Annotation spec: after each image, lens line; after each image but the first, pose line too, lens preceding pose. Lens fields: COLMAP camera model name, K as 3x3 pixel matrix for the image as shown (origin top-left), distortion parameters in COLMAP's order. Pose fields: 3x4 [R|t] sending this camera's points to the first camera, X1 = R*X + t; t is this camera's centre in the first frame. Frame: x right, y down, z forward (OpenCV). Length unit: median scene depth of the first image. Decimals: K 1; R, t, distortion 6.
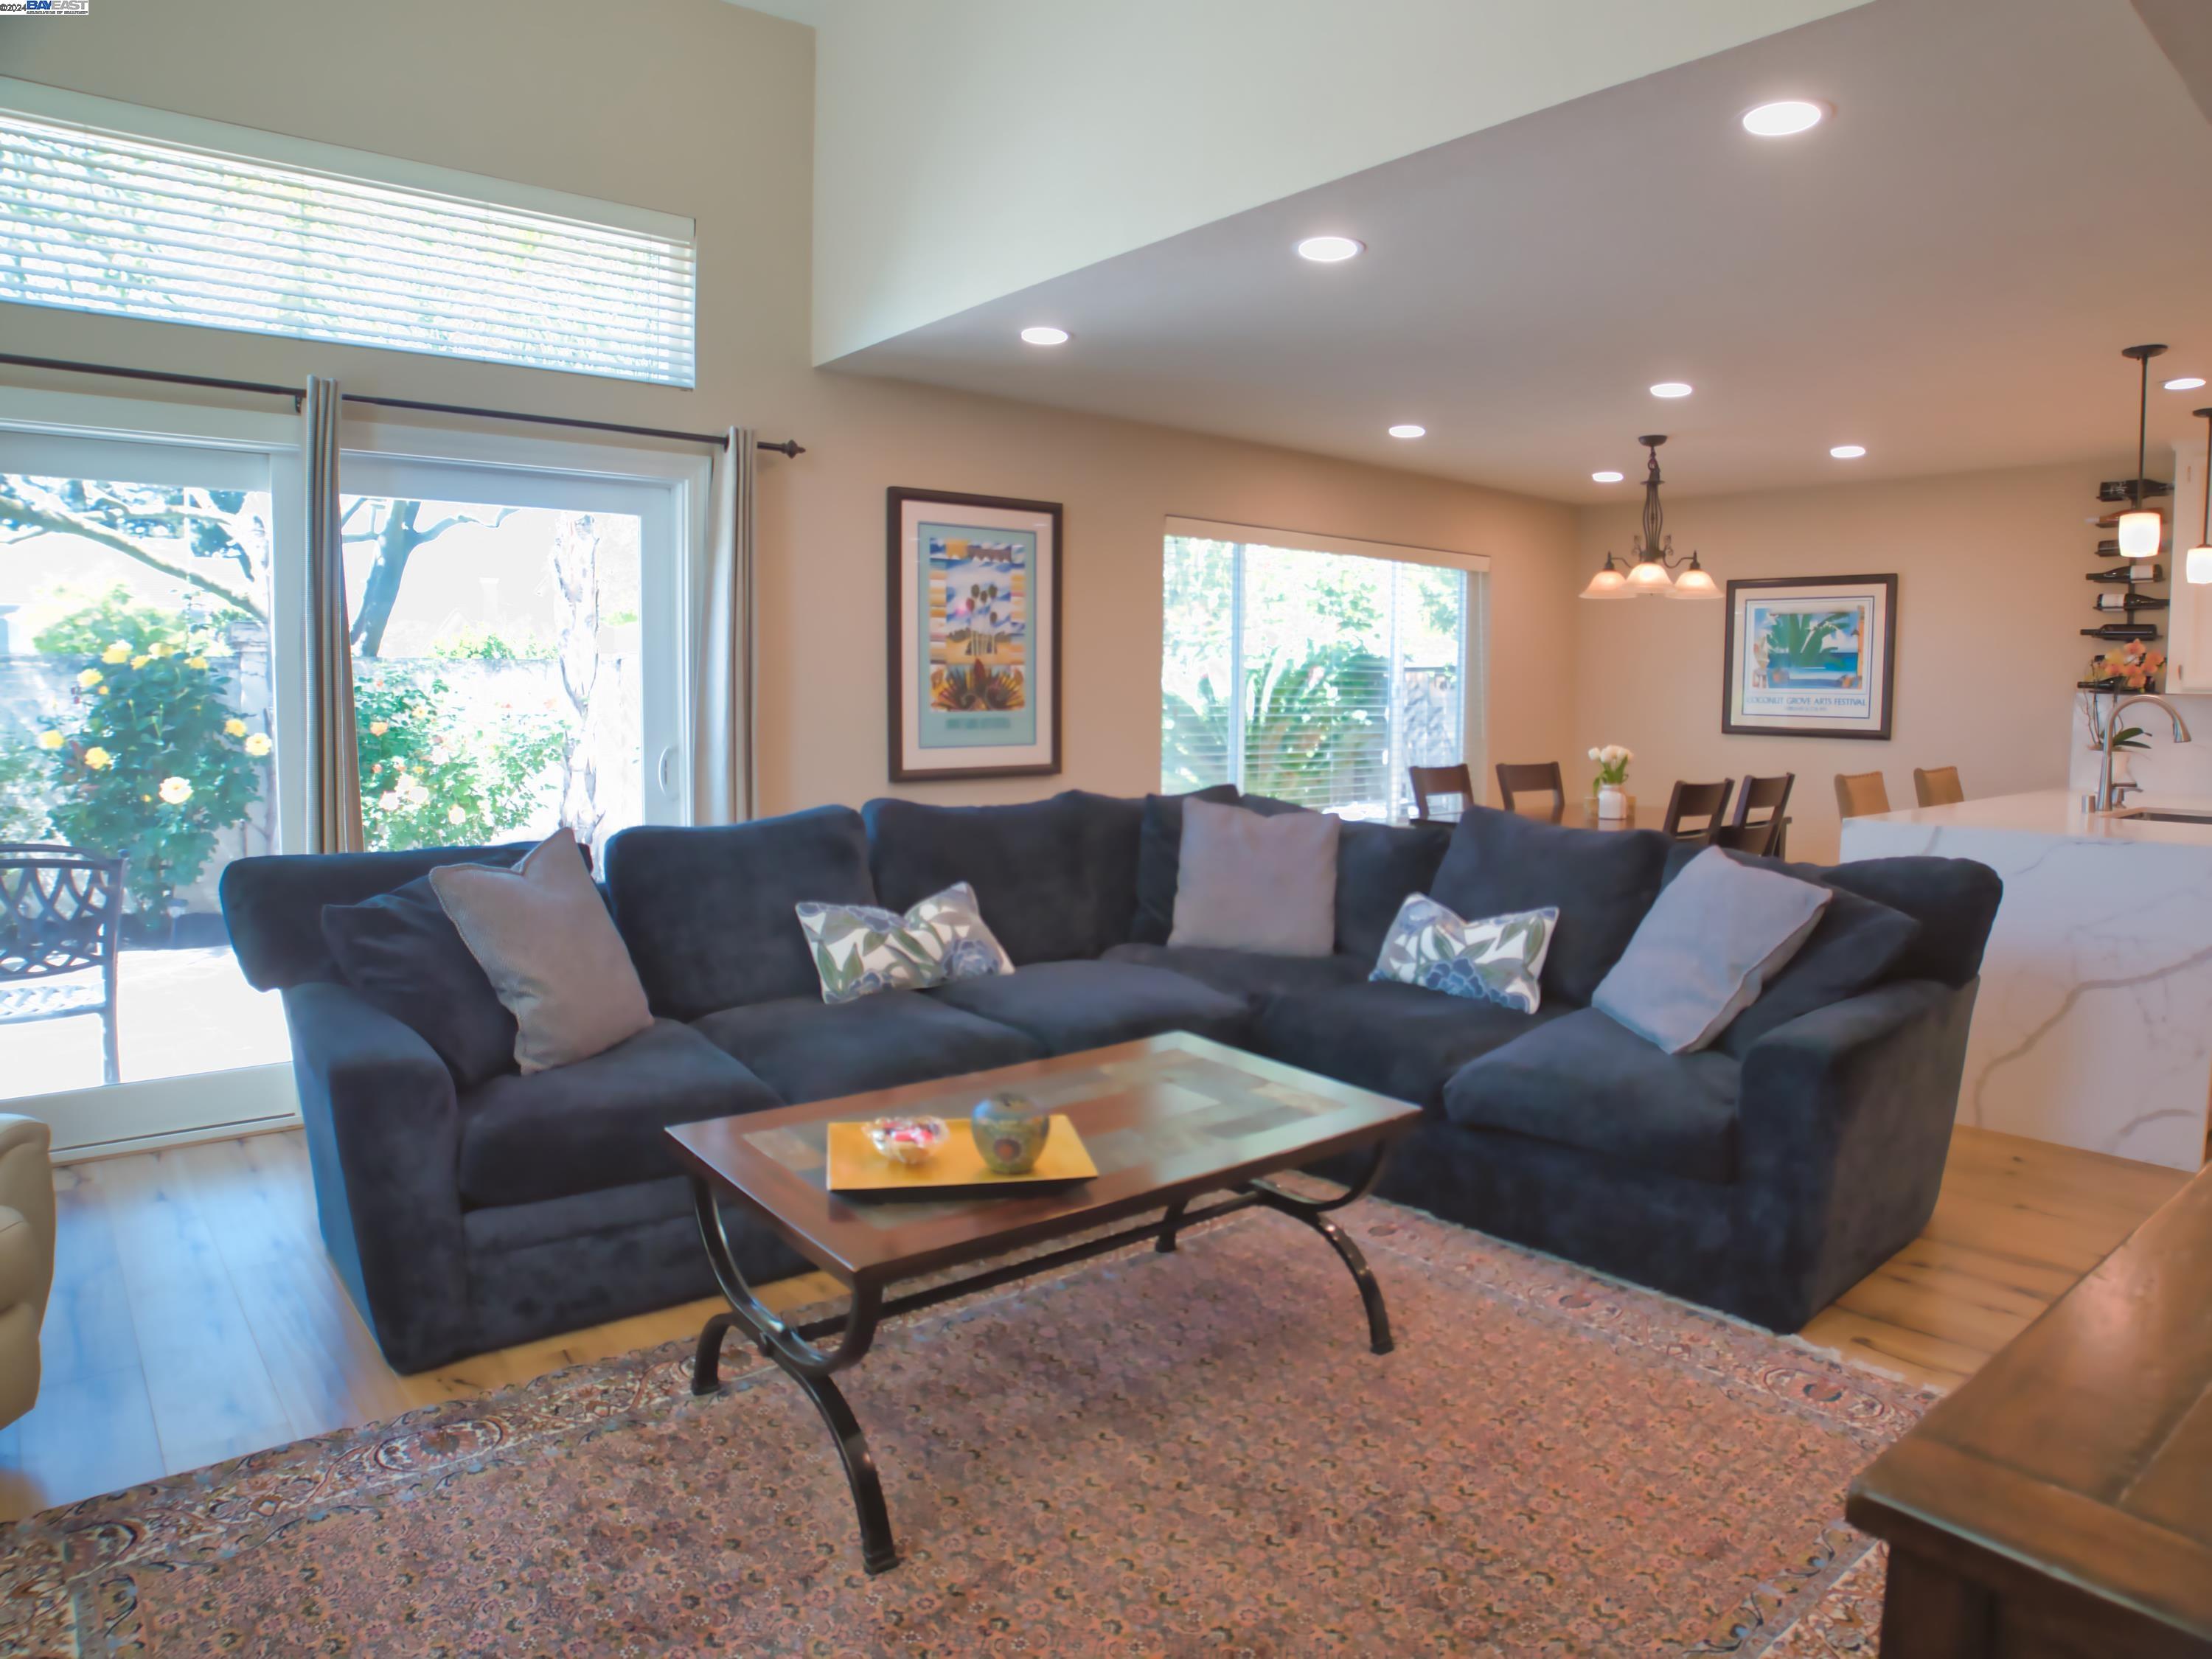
lens RADIAL K [[1410.9, 0, 1143.2], [0, 1410.9, 812.4], [0, 0, 1]] dist [-0.125856, 0.048818]
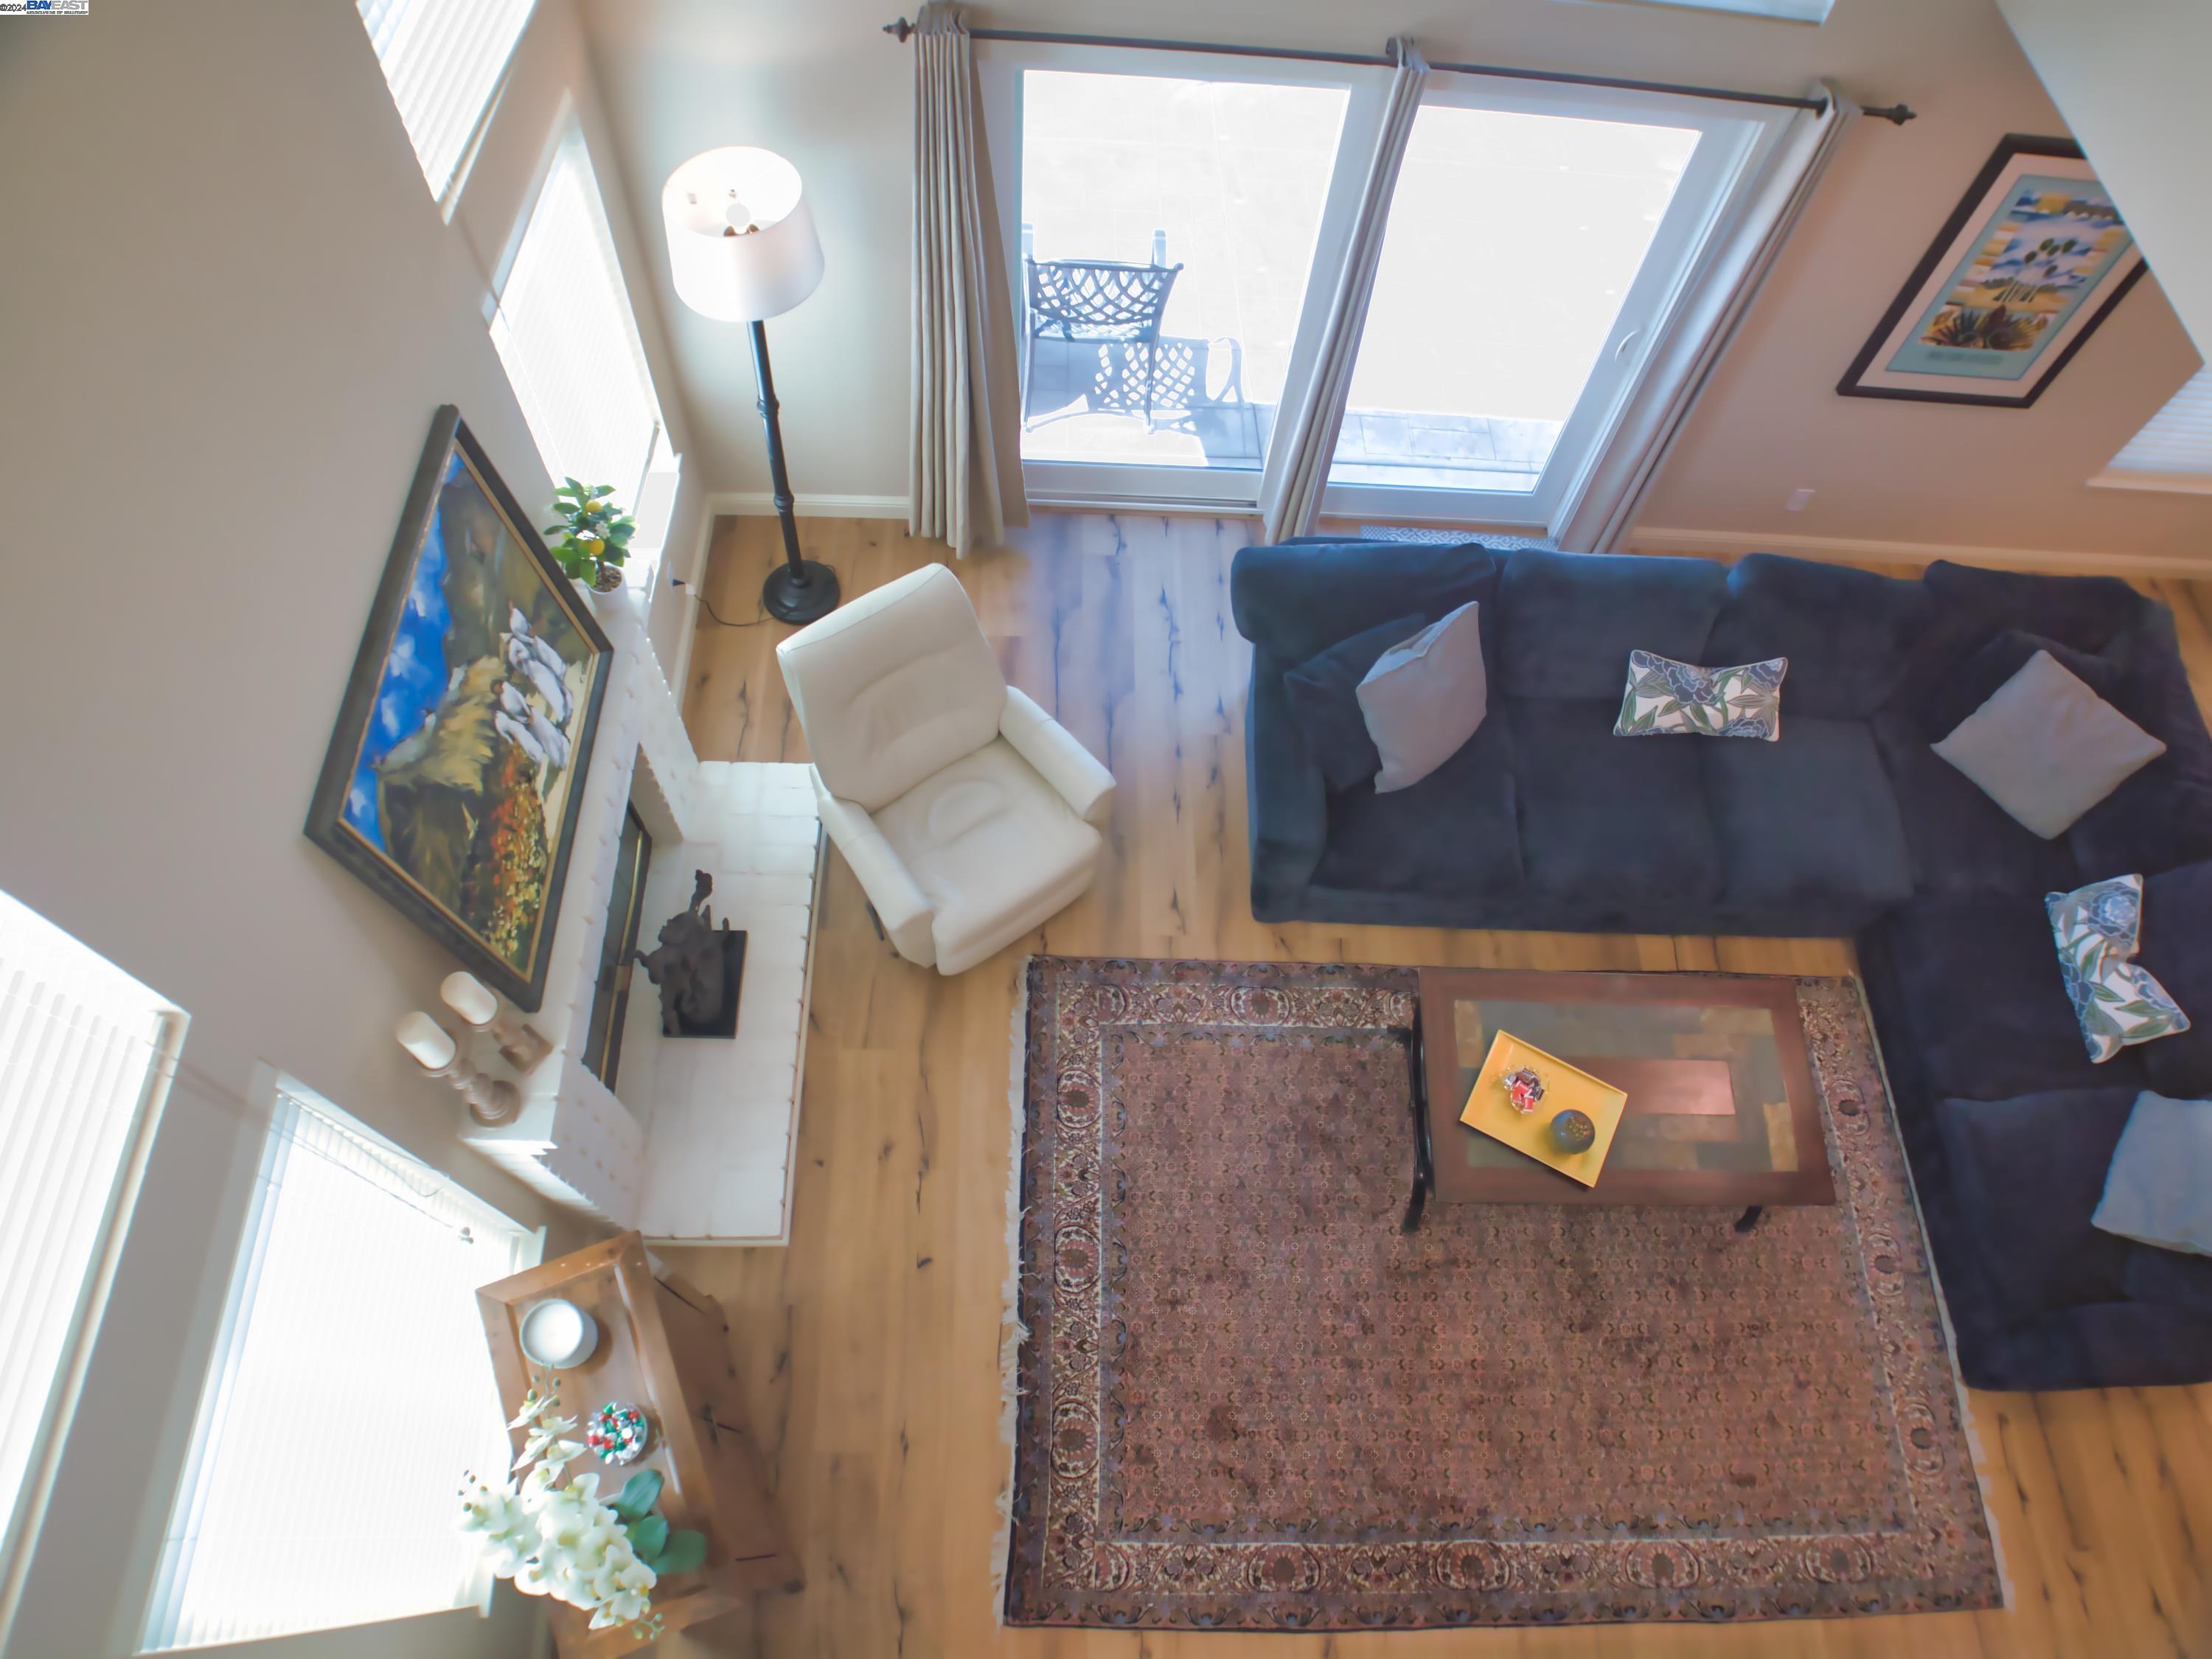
lens RADIAL K [[1410.9, 0, 1097.5], [0, 1410.9, 850.9], [0, 0, 1]] dist [-0.125856, 0.048818]
pose [[0.763236, 0.590654, -0.261911, -0.180078], [-0.095786, 0.504317, 0.858190, -0.825981], [0.638980, -0.629914, 0.441489, 0.049924]]
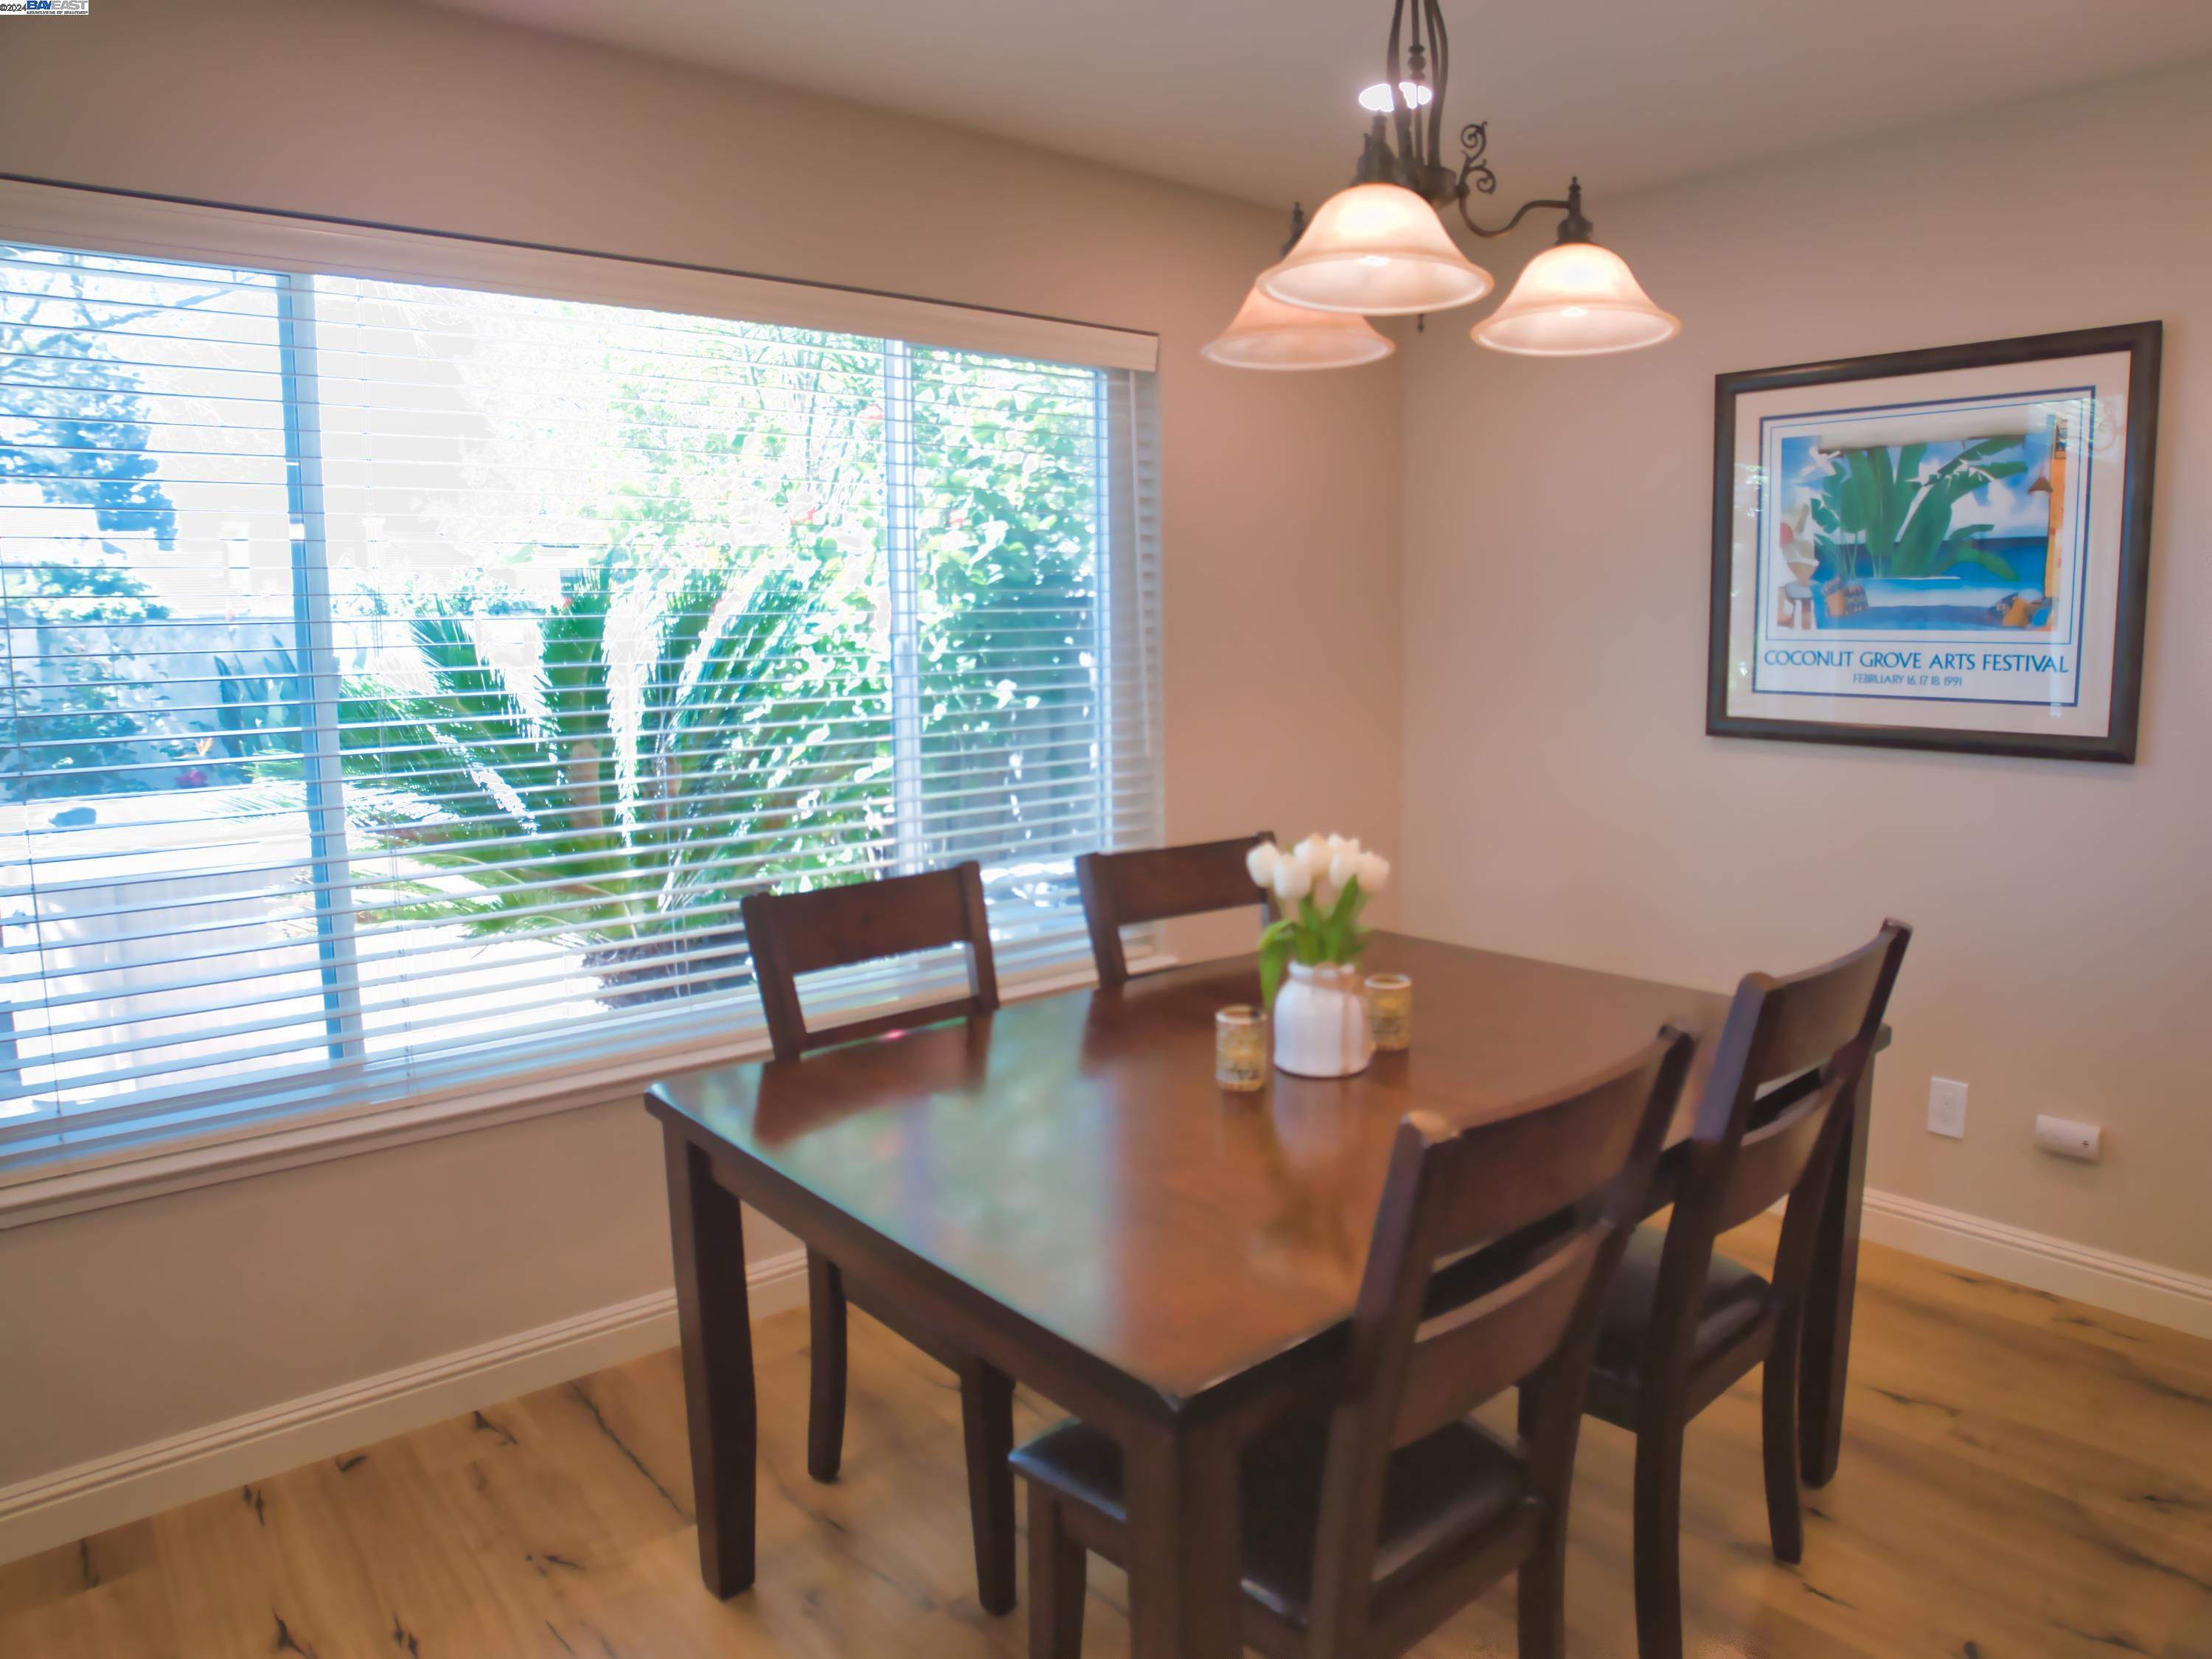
lens RADIAL K [[1410.9, 0, 1163.2], [0, 1410.9, 825.1], [0, 0, 1]] dist [-0.125856, 0.048818]
pose [[0.999768, -0.021306, -0.003128, 0.469520], [0.021455, 0.998008, 0.059329, -0.109518], [0.001857, -0.059382, 0.998234, 1.062313]]
